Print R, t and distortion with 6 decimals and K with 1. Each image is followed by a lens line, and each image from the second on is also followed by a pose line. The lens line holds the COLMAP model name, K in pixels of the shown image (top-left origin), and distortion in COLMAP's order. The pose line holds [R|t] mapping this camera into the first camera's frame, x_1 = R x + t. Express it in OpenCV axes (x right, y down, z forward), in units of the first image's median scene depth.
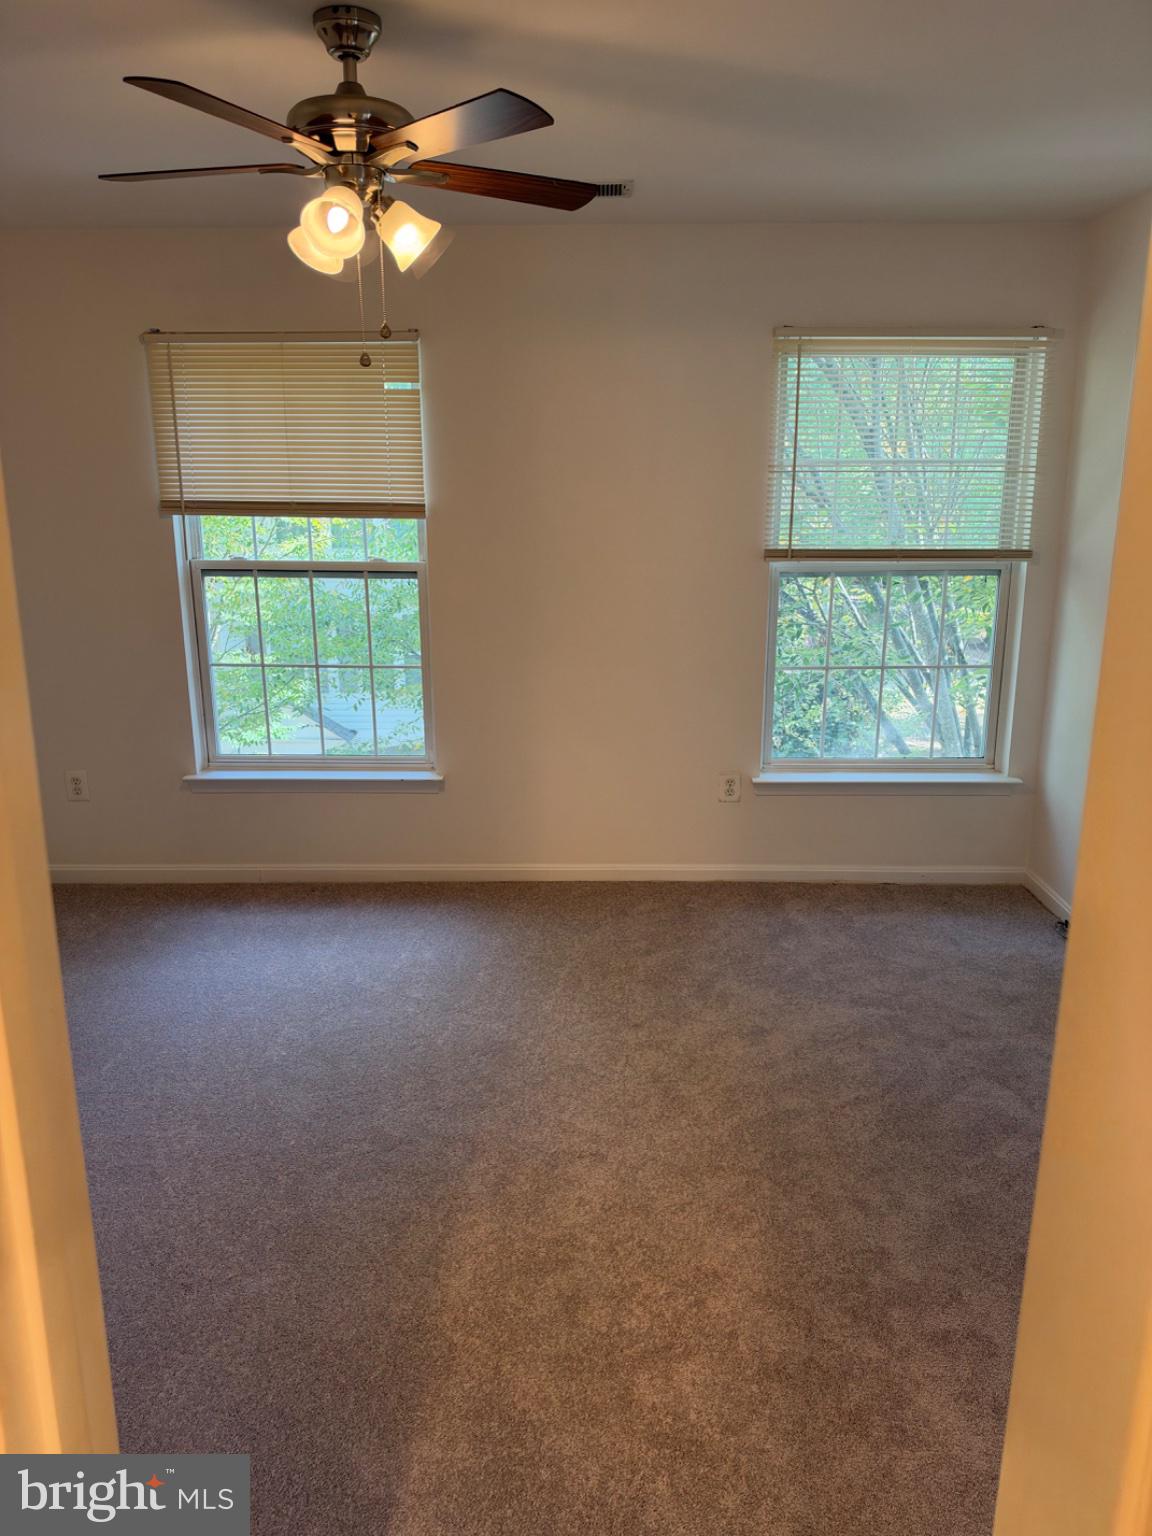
lens RADIAL K [[1123.2, 0, 582.3], [0, 1123.2, 774.2], [0, 0, 1]] dist [0.035477, -0.056126]
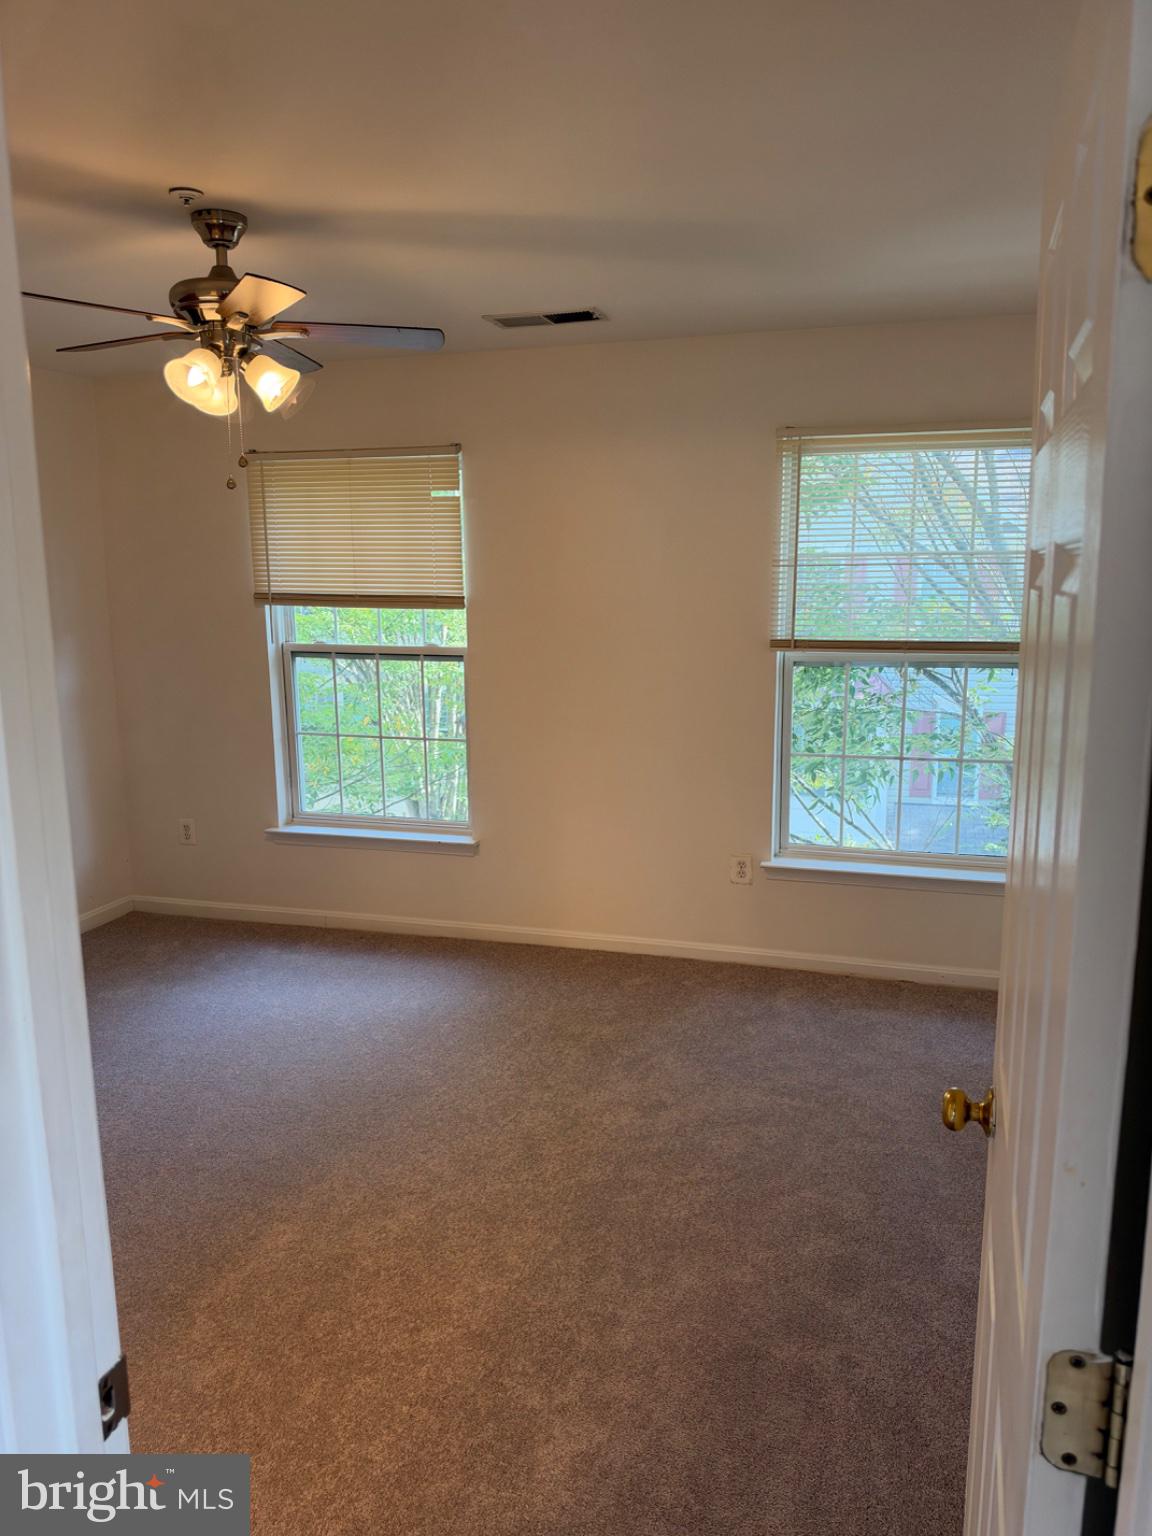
lens RADIAL K [[1123.2, 0, 591.5], [0, 1123.2, 761.2], [0, 0, 1]] dist [0.035477, -0.056126]
pose [[0.961027, 0.040240, -0.273509, 0.293788], [-0.063206, 0.995127, -0.075677, -0.000673], [0.269131, 0.090015, 0.958888, -0.018796]]
